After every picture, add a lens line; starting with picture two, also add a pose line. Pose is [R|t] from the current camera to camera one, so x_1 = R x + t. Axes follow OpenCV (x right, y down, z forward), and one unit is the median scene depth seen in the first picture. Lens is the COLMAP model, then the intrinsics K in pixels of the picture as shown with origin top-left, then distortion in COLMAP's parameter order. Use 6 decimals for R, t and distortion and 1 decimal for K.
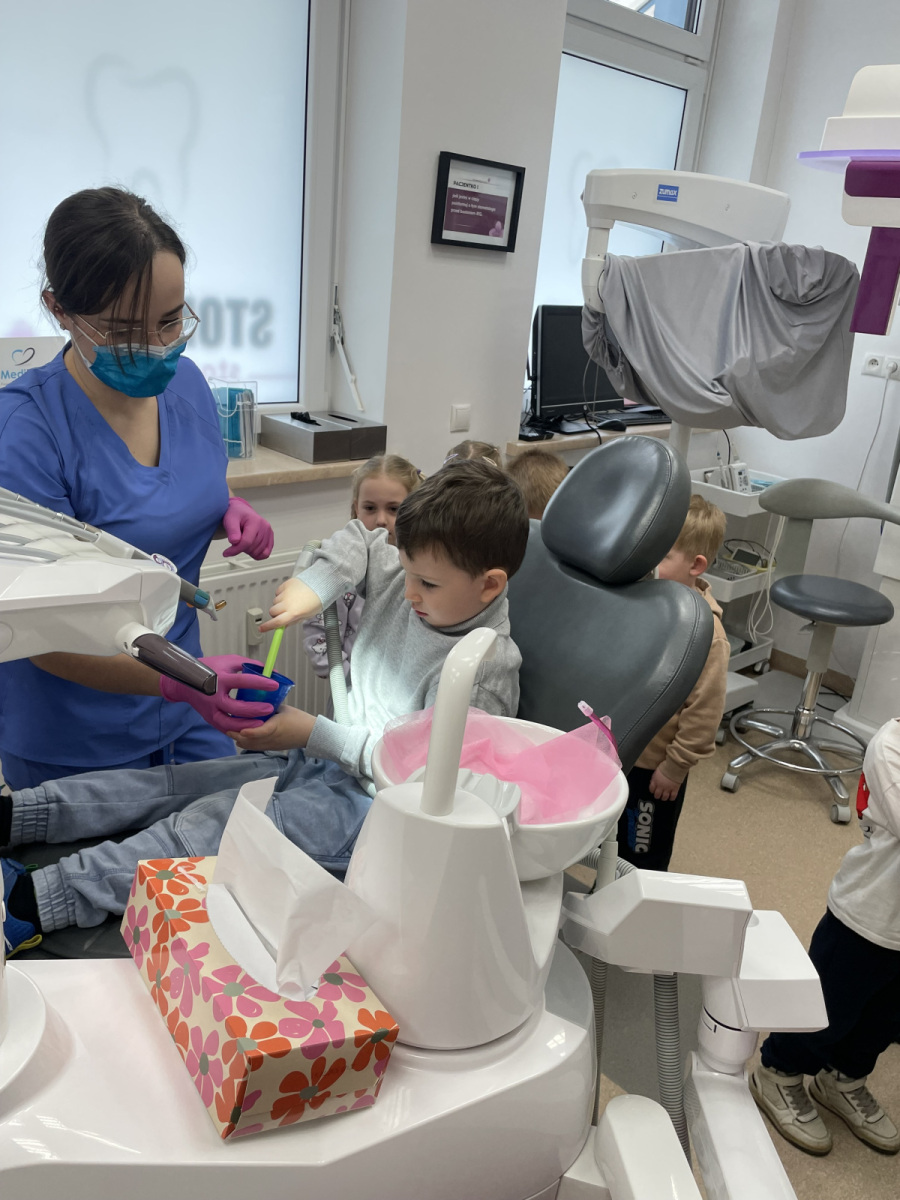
lens RADIAL K [[950.2, 0, 451.7], [0, 950.2, 607.0], [0, 0, 1]] dist [0.047121, -0.004477]
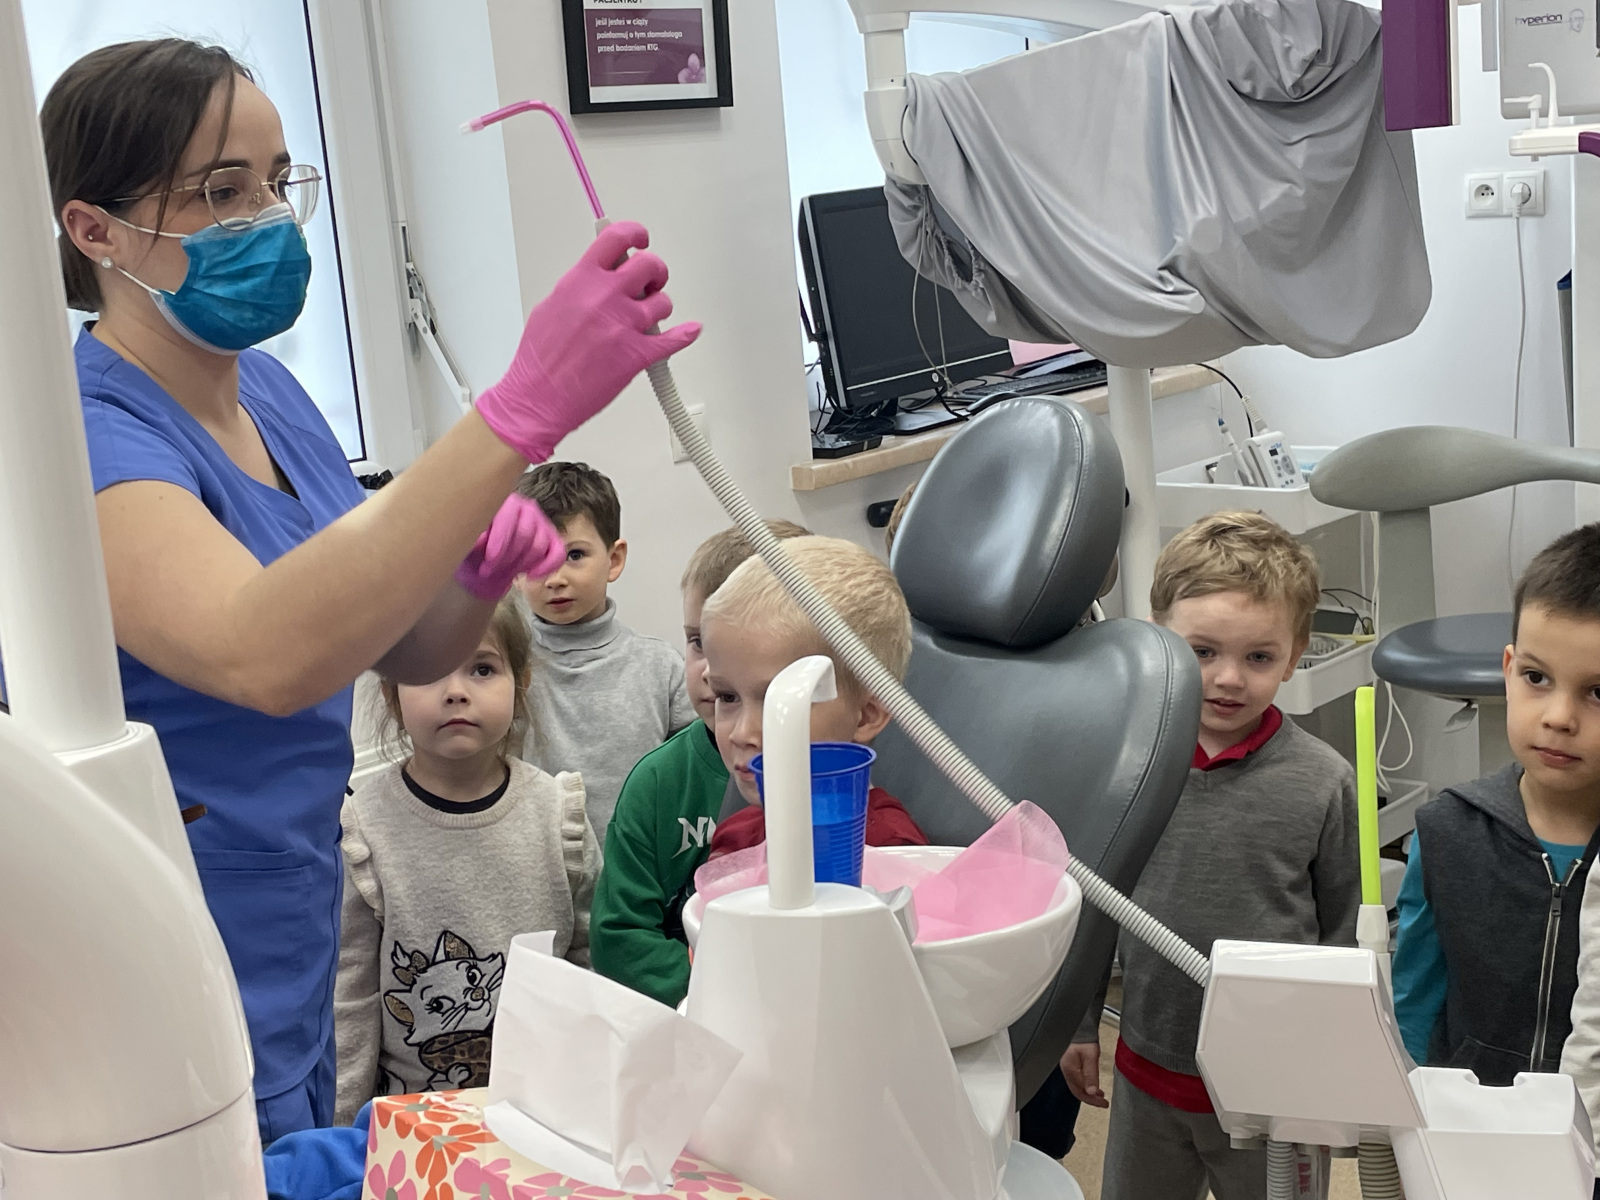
lens RADIAL K [[2173.3, 0, 789.3], [0, 2173.3, 600.8], [0, 0, 1]] dist [0.119263, -0.033724]
pose [[0.982436, -0.183017, 0.036387, 0.003031], [0.186400, 0.971547, -0.146120, 0.069016], [-0.008609, 0.150336, 0.988597, -0.130868]]
